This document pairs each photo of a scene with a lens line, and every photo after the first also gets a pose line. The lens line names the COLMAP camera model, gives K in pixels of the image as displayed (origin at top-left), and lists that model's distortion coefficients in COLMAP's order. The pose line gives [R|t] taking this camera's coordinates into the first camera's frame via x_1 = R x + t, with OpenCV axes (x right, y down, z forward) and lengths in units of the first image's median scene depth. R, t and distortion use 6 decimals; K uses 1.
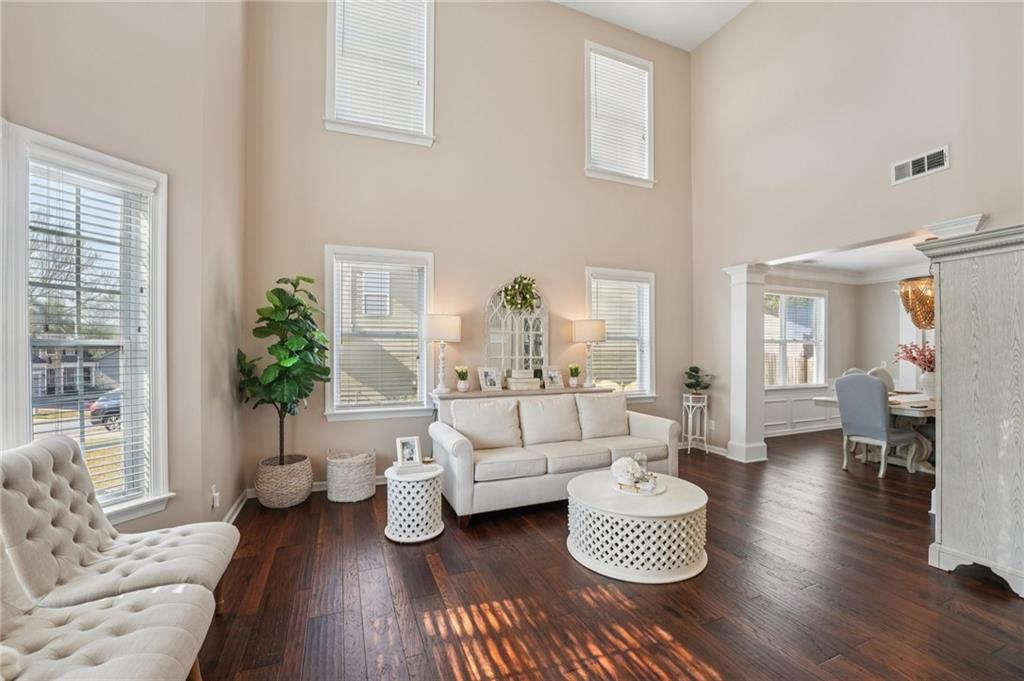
lens RADIAL K [[419.1, 0, 505.9], [0, 419.1, 351.4], [0, 0, 1]] dist [-0.021862, 0.000432]
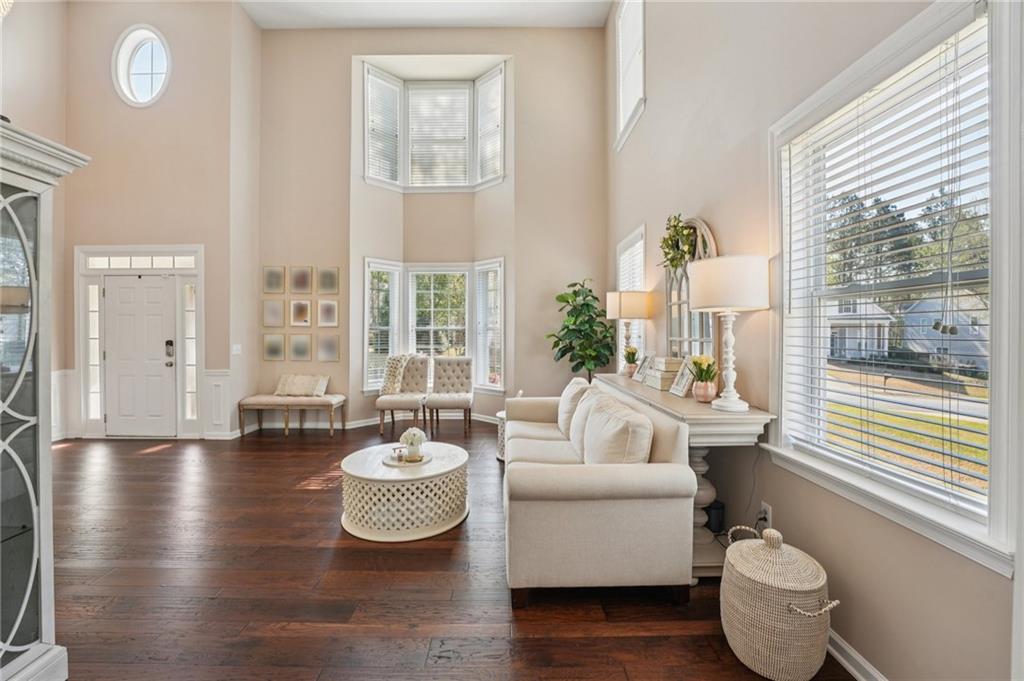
lens RADIAL K [[418.1, 0, 509.6], [0, 418.1, 334.8], [0, 0, 1]] dist [-0.026398, 0.000209]
pose [[-0.368873, 0.009726, -0.929429, 0.735818], [0.000494, 0.999947, 0.010268, -0.000358], [0.929480, 0.003329, -0.368858, 0.996321]]
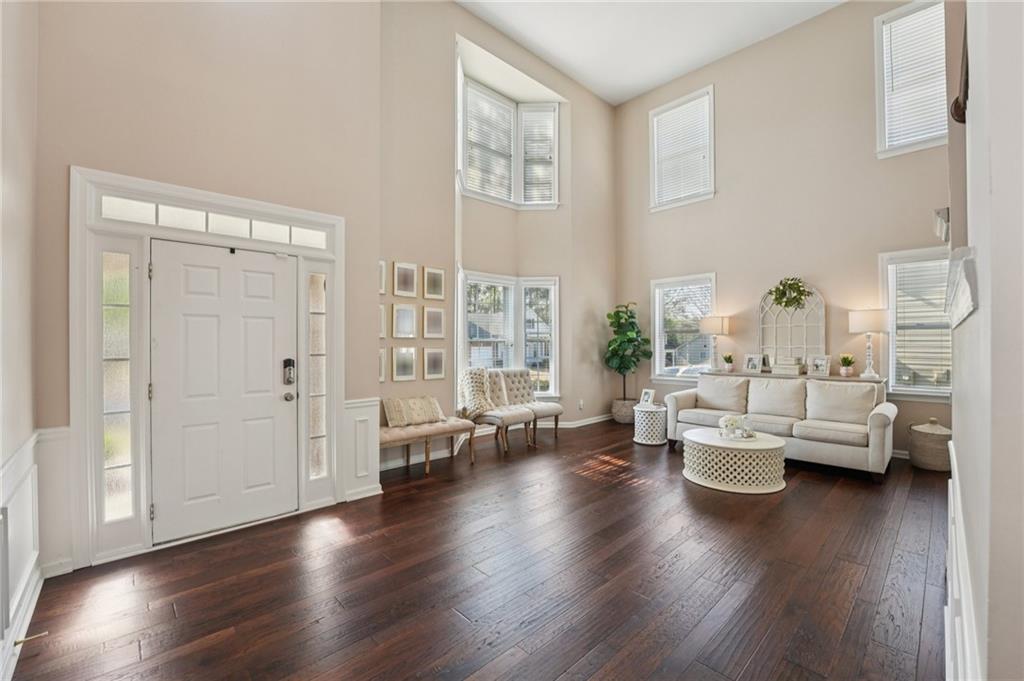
lens RADIAL K [[420.5, 0, 508.1], [0, 420.5, 344.9], [0, 0, 1]] dist [-0.024873, 0.000463]
pose [[0.357220, 0.004804, -0.934008, 0.835299], [0.003348, 0.999974, 0.006424, -0.001444], [0.934014, -0.005421, 0.357195, -0.149069]]
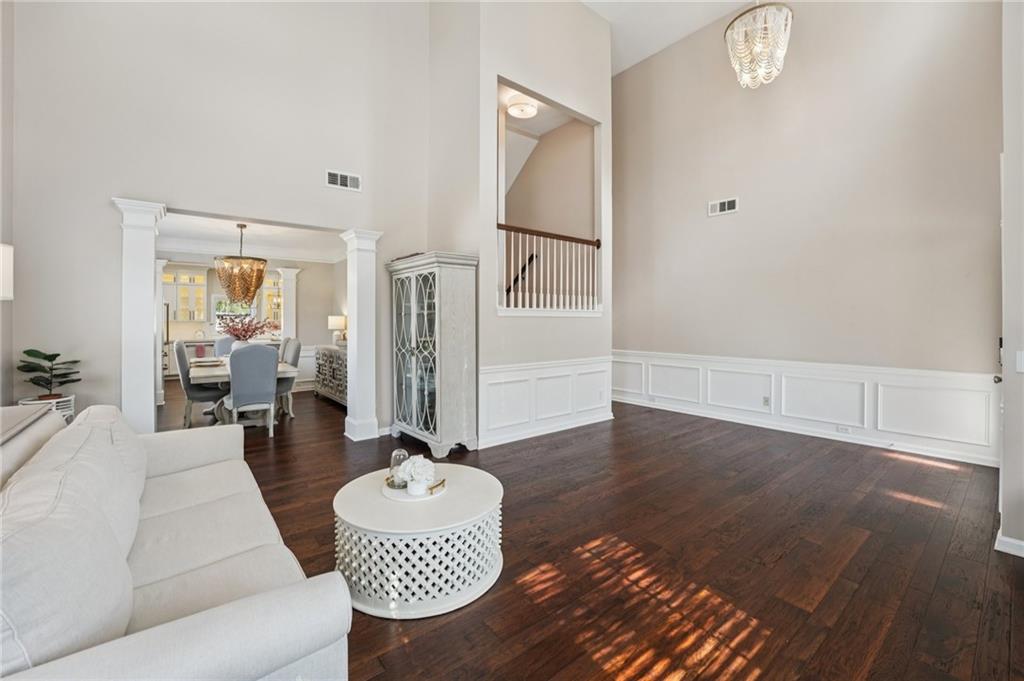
lens RADIAL K [[408.6, 0, 502.4], [0, 408.6, 324.8], [0, 0, 1]] dist [0.000290, 0.000067]
pose [[-0.265222, 0.000925, 0.964187, -0.294036], [0.003009, 0.999995, -0.000132, 0.007229], [-0.964183, 0.002866, -0.265224, 0.634903]]
